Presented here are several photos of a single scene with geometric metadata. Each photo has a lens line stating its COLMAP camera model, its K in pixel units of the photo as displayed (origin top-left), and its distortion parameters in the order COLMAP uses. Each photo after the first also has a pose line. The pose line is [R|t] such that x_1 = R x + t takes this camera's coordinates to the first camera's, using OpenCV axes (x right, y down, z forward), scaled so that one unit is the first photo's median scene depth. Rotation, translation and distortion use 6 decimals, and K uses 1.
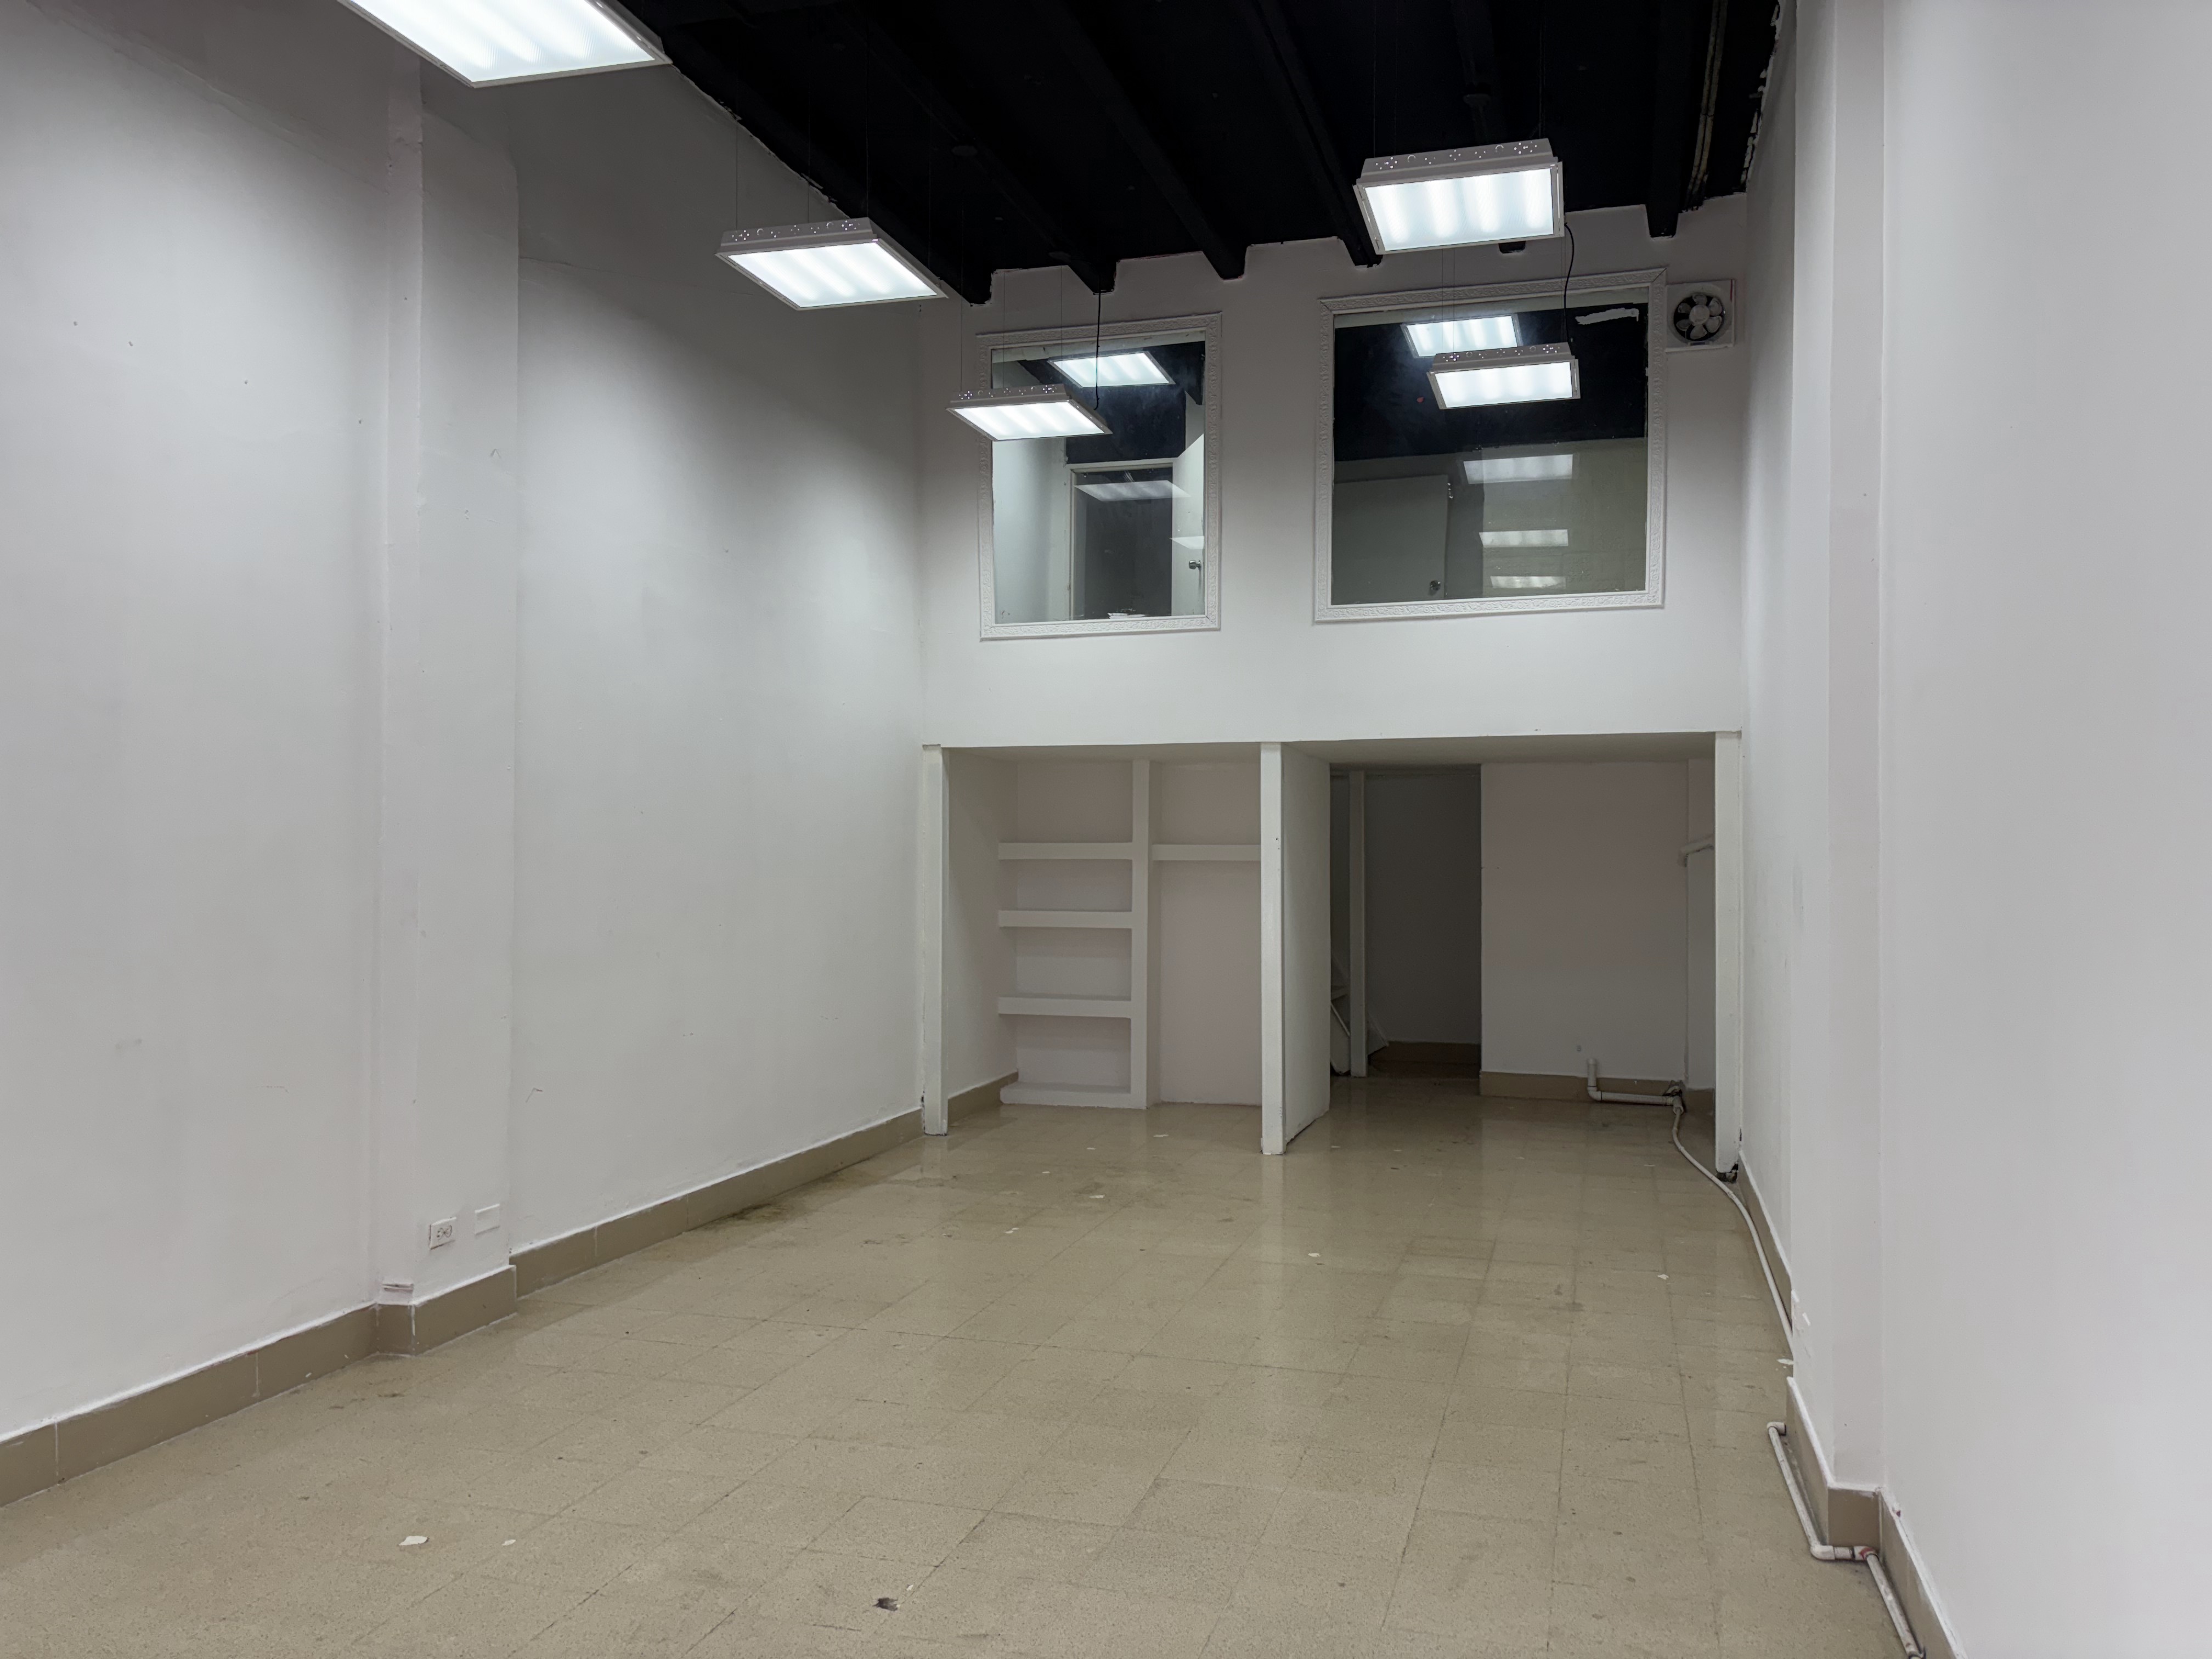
lens RADIAL K [[1682.1, 0, 1108.1], [0, 1682.1, 831.0], [0, 0, 1]] dist [0.056565, -0.048827]
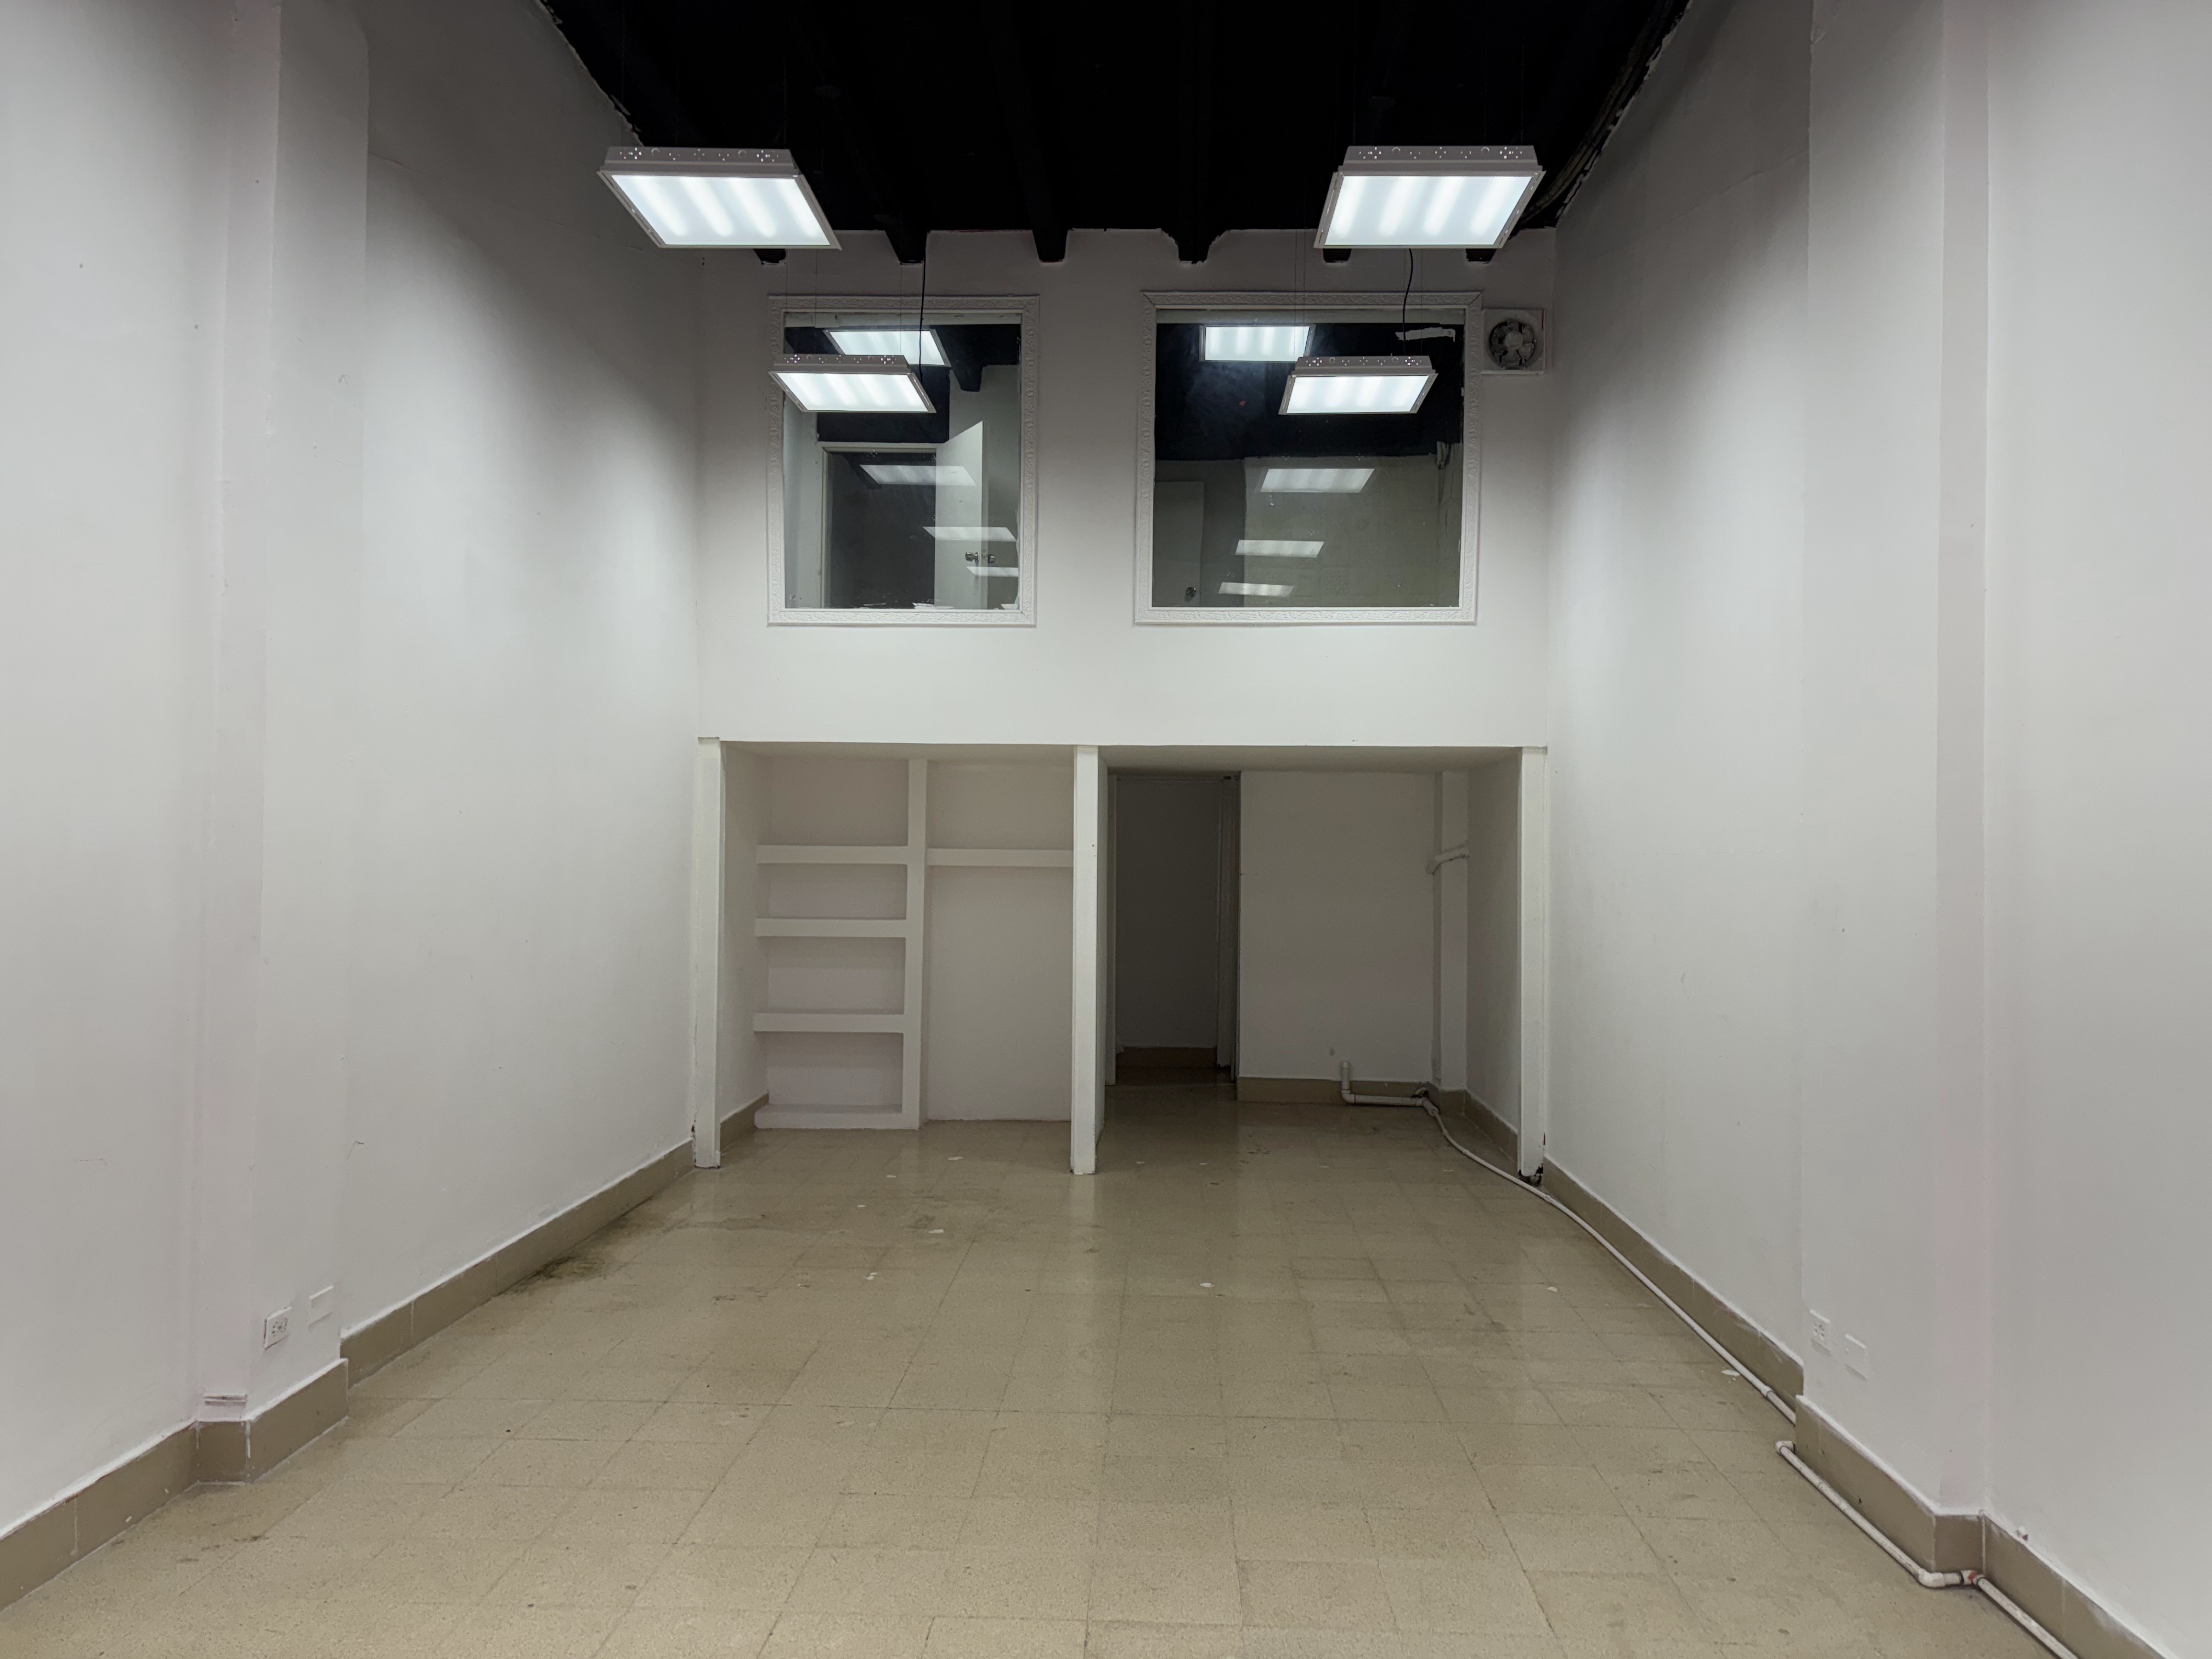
lens RADIAL K [[1682.1, 0, 1110.1], [0, 1682.1, 818.1], [0, 0, 1]] dist [0.056565, -0.048827]
pose [[0.968218, 0.013514, 0.249741, -0.138887], [-0.012152, 0.999902, -0.006994, -0.004911], [-0.249811, 0.003737, 0.968287, 0.068556]]
